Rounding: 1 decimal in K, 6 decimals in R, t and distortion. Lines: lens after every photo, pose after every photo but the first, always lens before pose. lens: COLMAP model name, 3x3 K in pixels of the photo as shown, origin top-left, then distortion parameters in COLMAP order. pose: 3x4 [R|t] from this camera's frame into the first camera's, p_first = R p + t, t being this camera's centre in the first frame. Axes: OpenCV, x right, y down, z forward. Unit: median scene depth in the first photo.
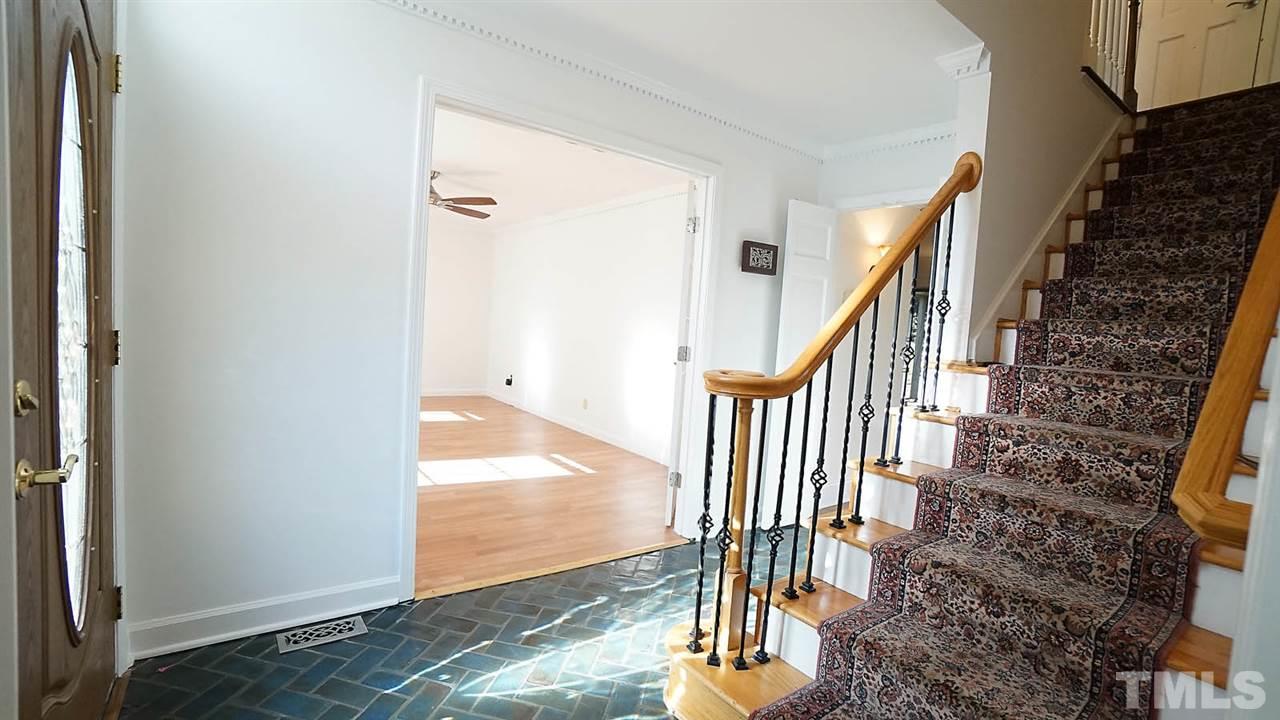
lens RADIAL K [[573.2, 0, 632.9], [0, 573.2, 363.8], [0, 0, 1]] dist [-0.058172, 0.020796]
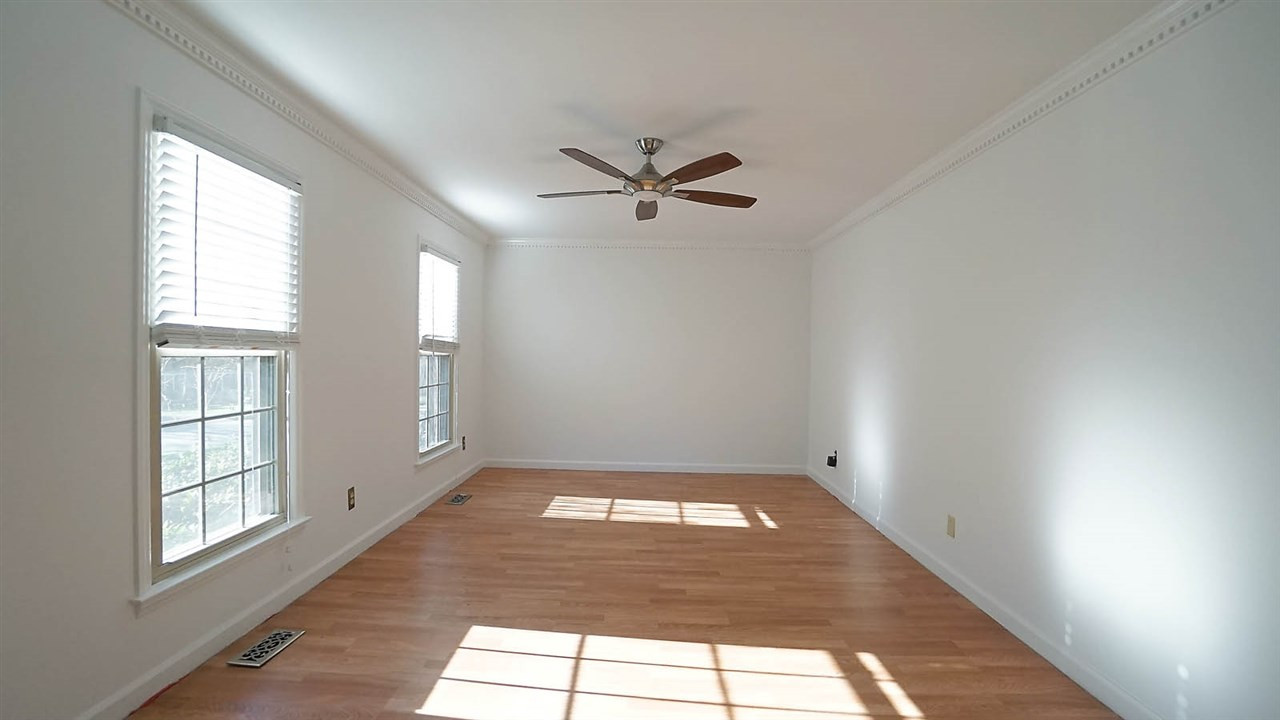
lens RADIAL K [[573.2, 0, 632.9], [0, 573.2, 363.8], [0, 0, 1]] dist [-0.058172, 0.020796]
pose [[0.797414, -0.046950, -0.601603, 0.001056], [-0.001766, 0.996783, -0.080132, -0.041580], [0.603430, 0.064961, 0.794765, 0.482485]]
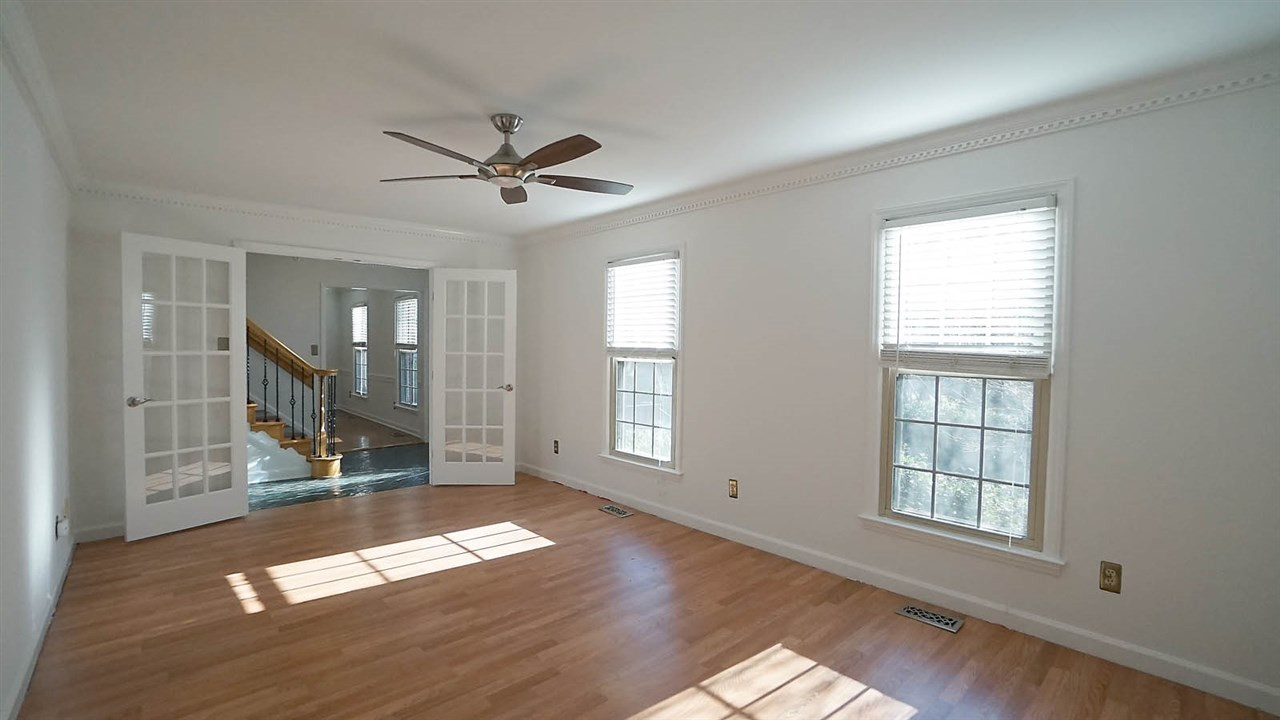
lens RADIAL K [[573.2, 0, 632.9], [0, 573.2, 363.8], [0, 0, 1]] dist [-0.058172, 0.020796]
pose [[-0.991154, -0.082306, -0.104109, -0.418141], [-0.091905, 0.991598, 0.091032, -0.159768], [0.095742, 0.099795, -0.990391, 1.516526]]
